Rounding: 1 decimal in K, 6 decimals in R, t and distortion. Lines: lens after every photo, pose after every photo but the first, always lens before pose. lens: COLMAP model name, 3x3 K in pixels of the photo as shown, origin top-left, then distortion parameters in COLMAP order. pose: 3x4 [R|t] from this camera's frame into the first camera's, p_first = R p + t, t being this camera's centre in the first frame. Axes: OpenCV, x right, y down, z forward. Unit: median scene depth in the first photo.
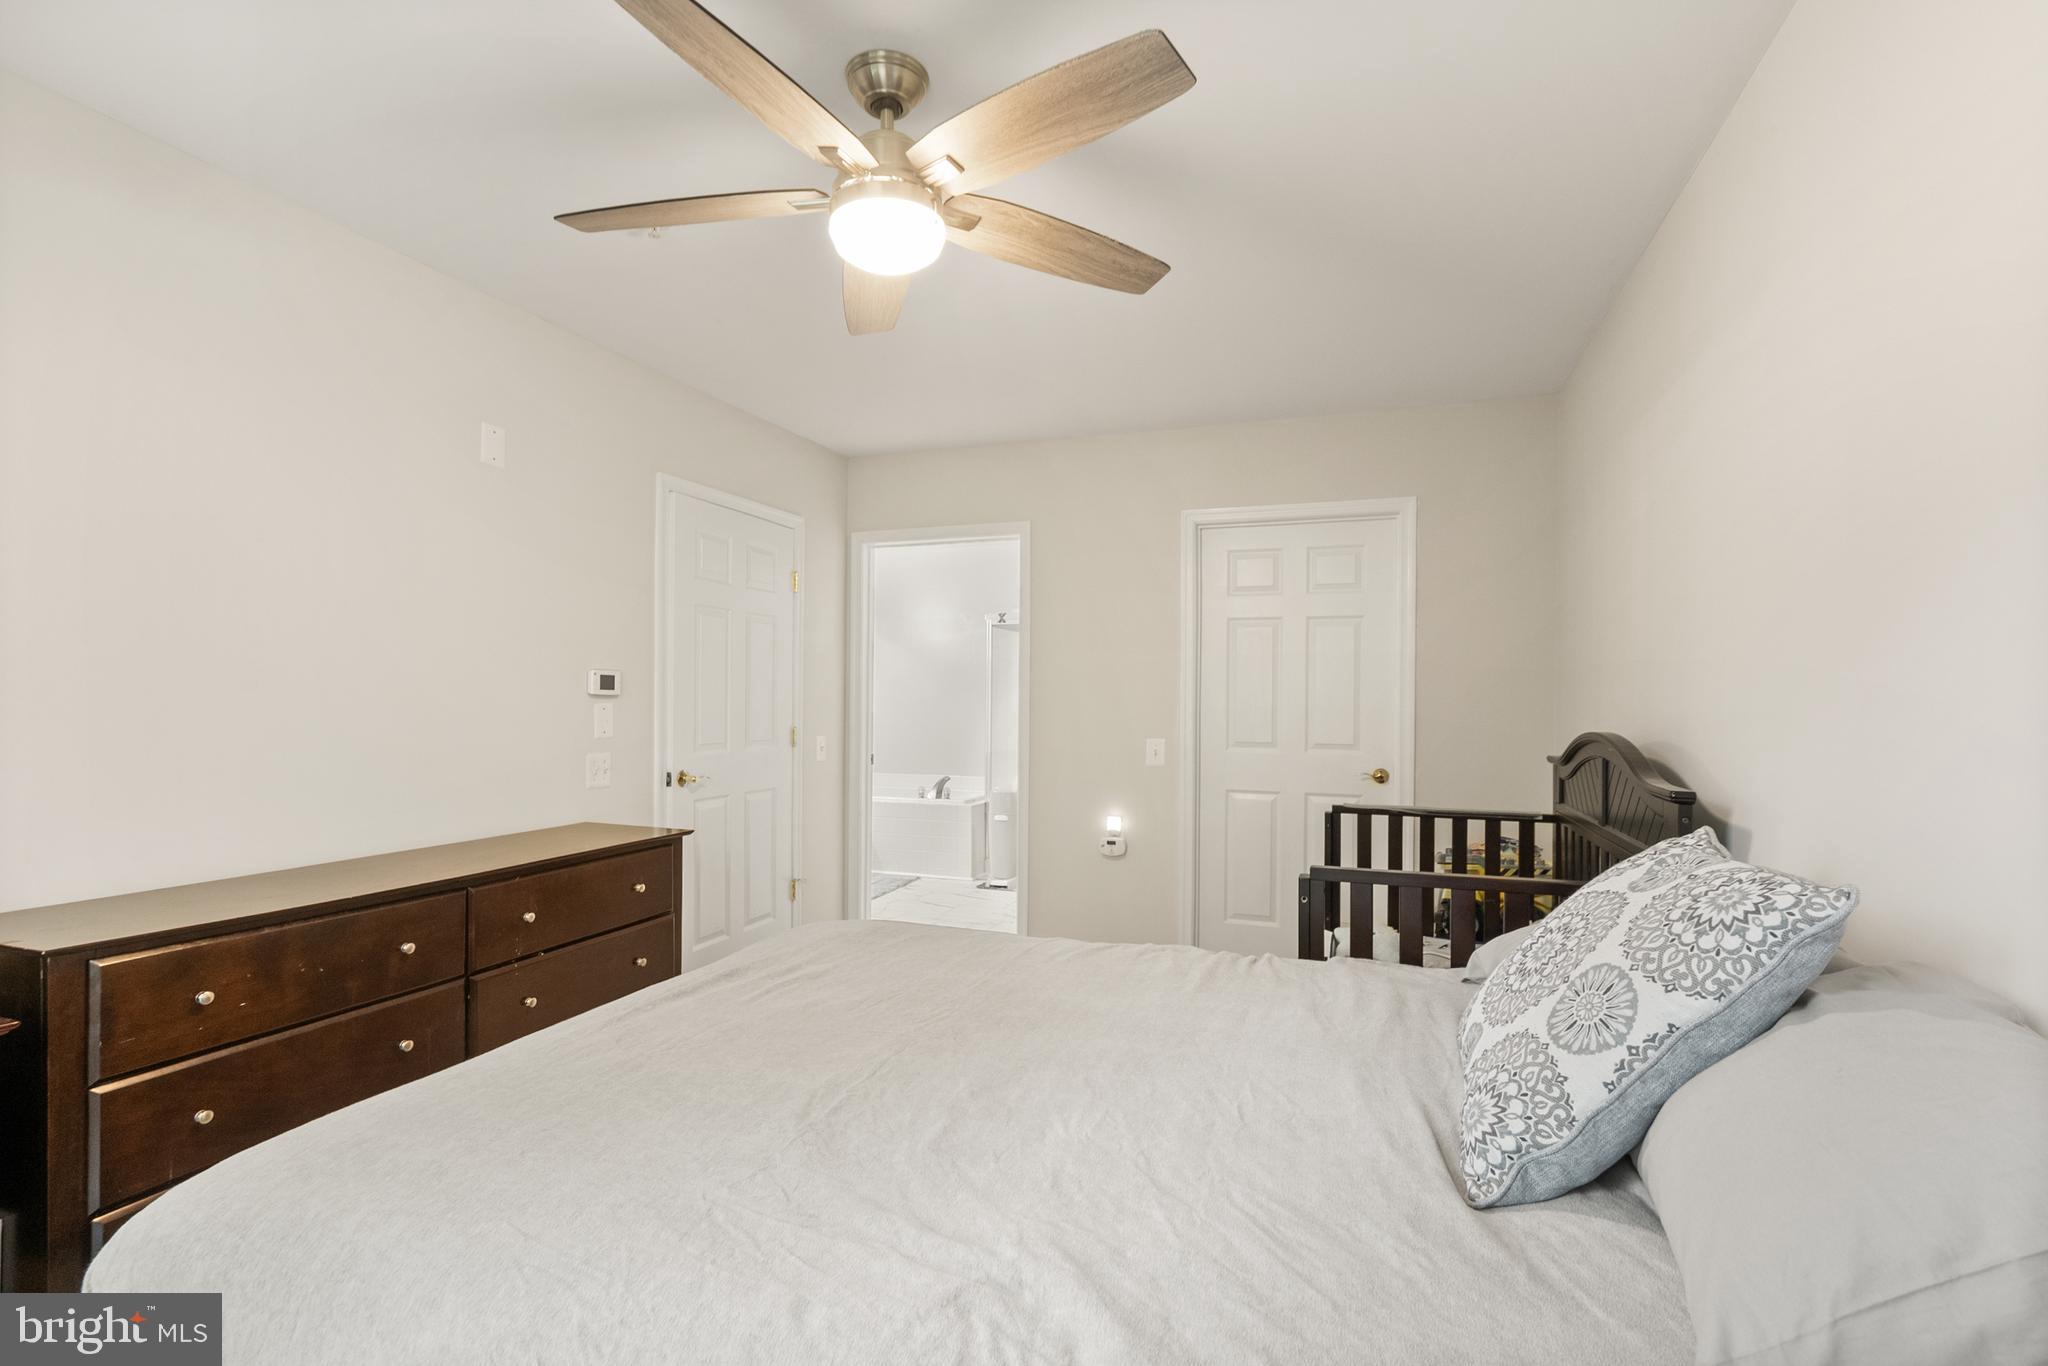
lens RADIAL K [[960.9, 0, 1016.3], [0, 960.9, 691.0], [0, 0, 1]] dist [0.000133, 0.000844]
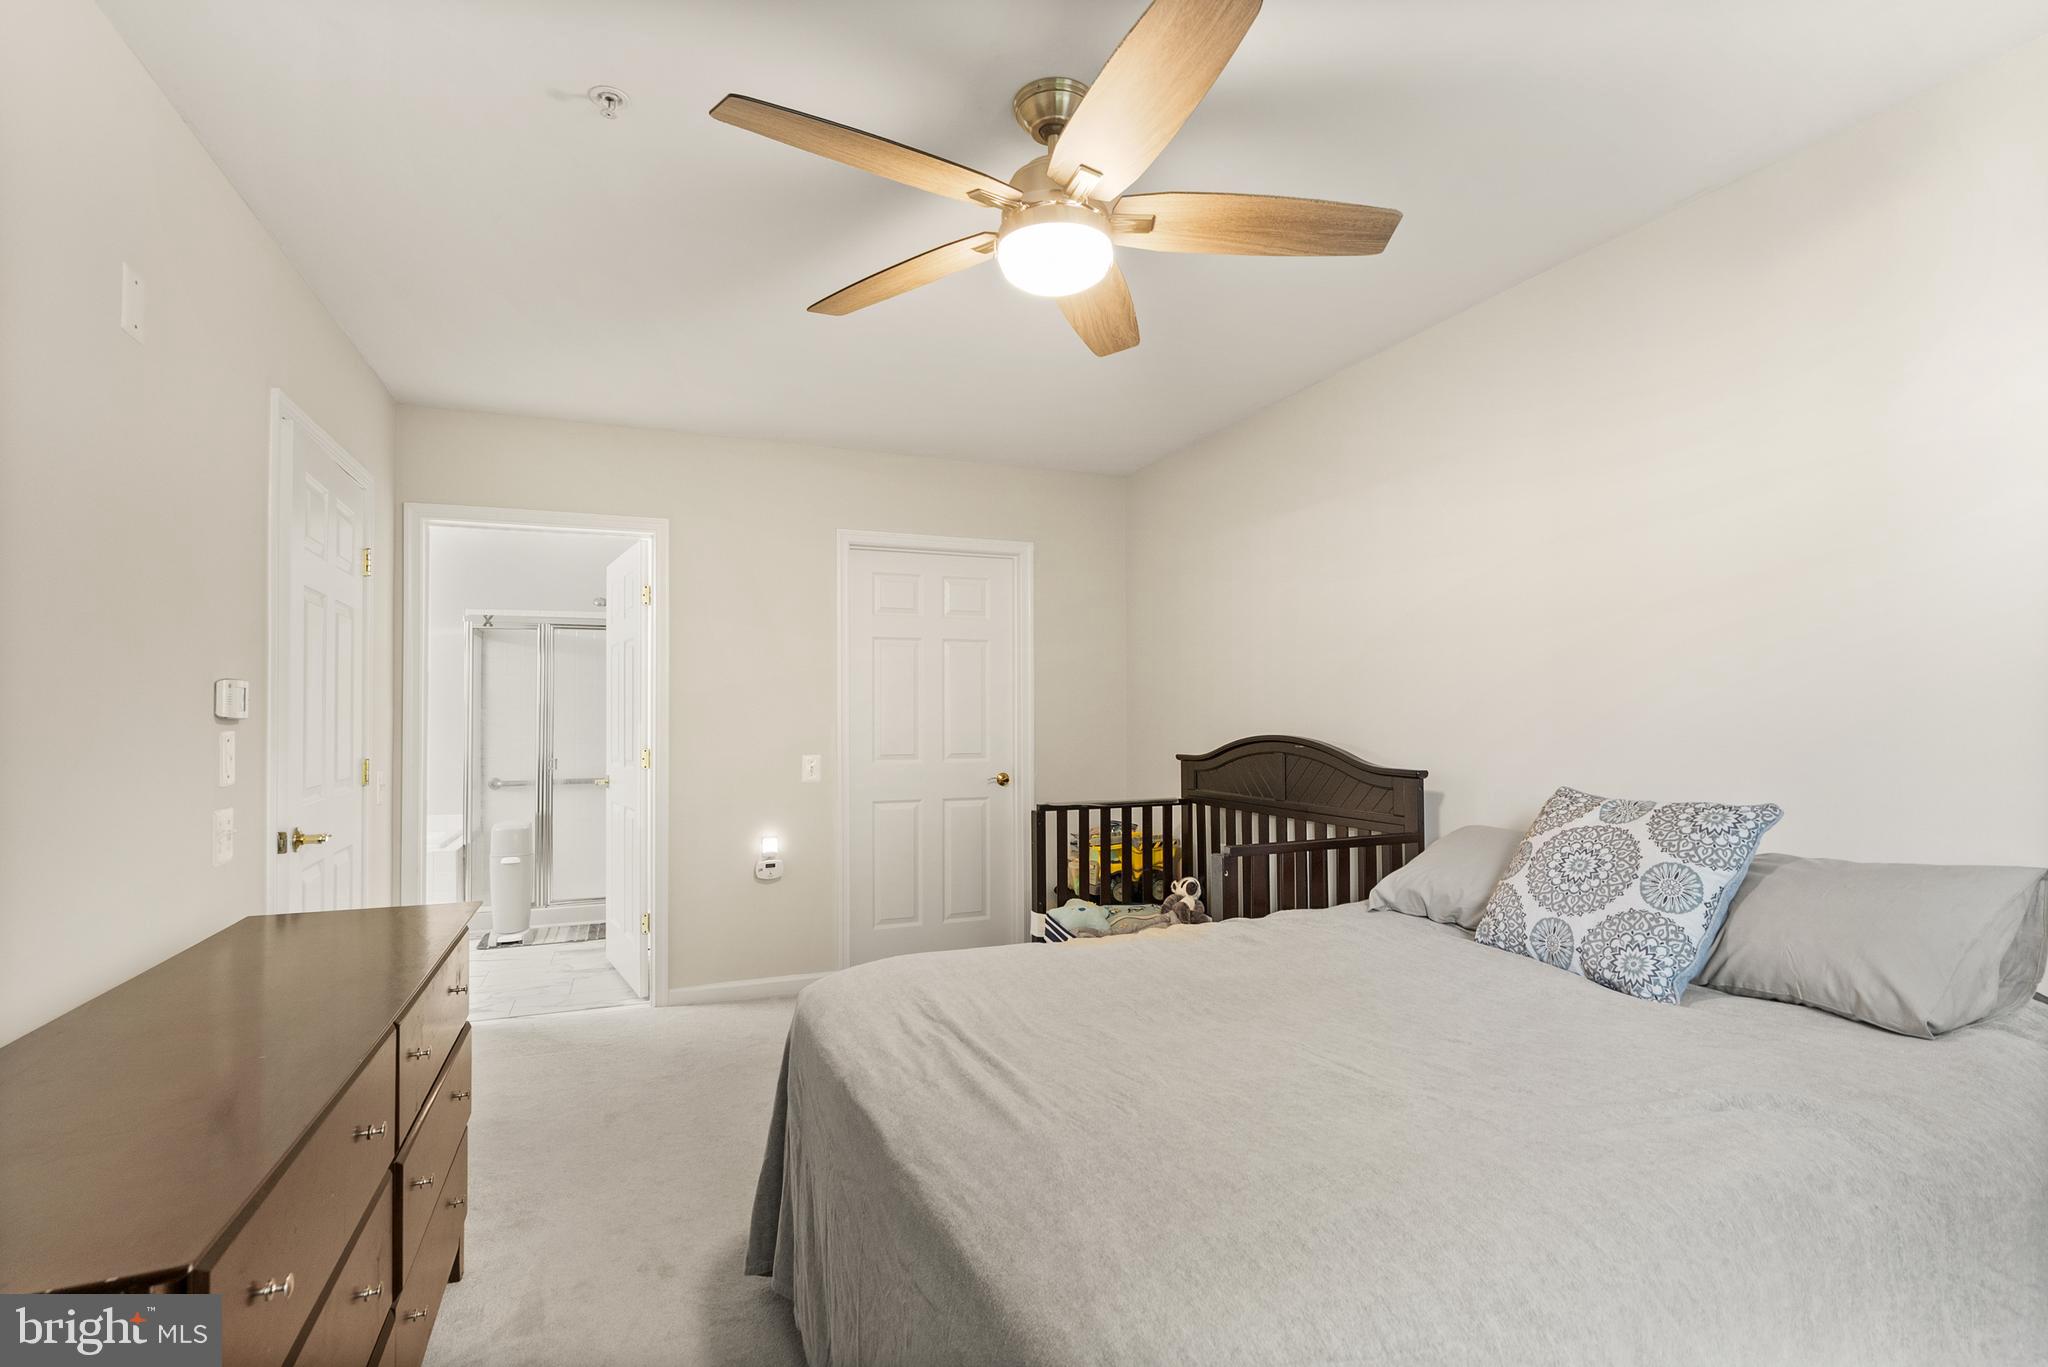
lens RADIAL K [[960.9, 0, 1010.7], [0, 960.9, 688.9], [0, 0, 1]] dist [0.000133, 0.000844]
pose [[0.734489, 0.006898, 0.678586, -0.444192], [0.003672, 0.999893, -0.014138, -0.004693], [-0.678611, 0.012876, 0.734385, 0.154481]]
